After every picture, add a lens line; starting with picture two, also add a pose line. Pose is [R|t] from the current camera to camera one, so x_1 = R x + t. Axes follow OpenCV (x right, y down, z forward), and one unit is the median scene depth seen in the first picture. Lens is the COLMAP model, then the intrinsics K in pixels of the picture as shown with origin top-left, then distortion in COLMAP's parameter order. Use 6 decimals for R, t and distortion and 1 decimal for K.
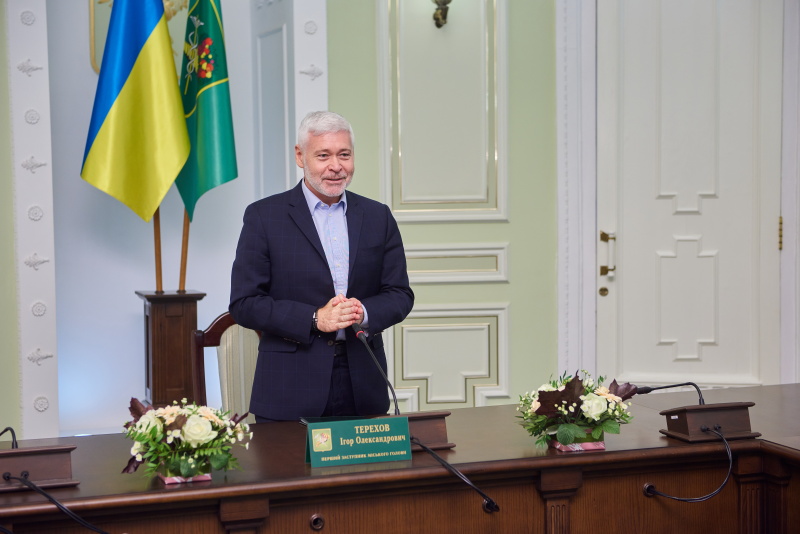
lens RADIAL K [[1467.0, 0, 359.4], [0, 1467.0, 270.6], [0, 0, 1]] dist [0.136606, 0.000000]
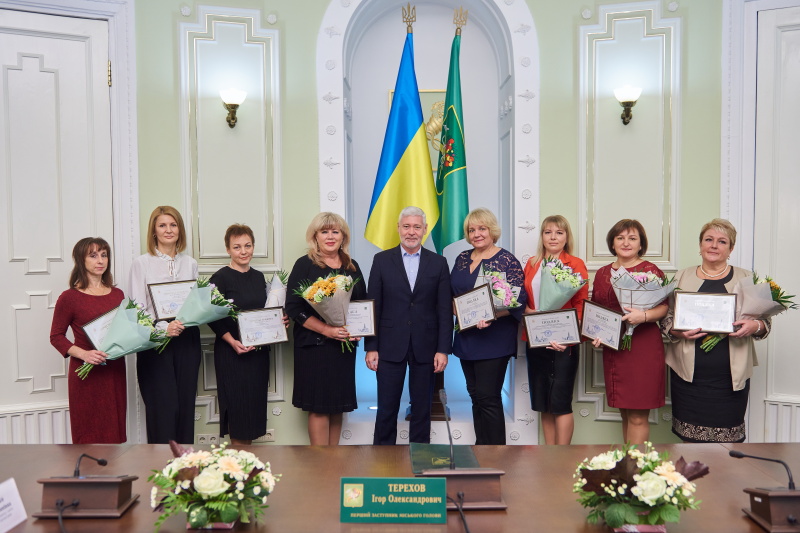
lens RADIAL K [[735.2, 0, 398.1], [0, 735.2, 282.7], [0, 0, 1]] dist [-0.008485, 0.000000]
pose [[0.935457, 0.026025, -0.352481, 0.167997], [-0.027349, 0.999625, 0.001222, -0.029421], [0.352381, 0.008497, 0.935818, 0.519396]]
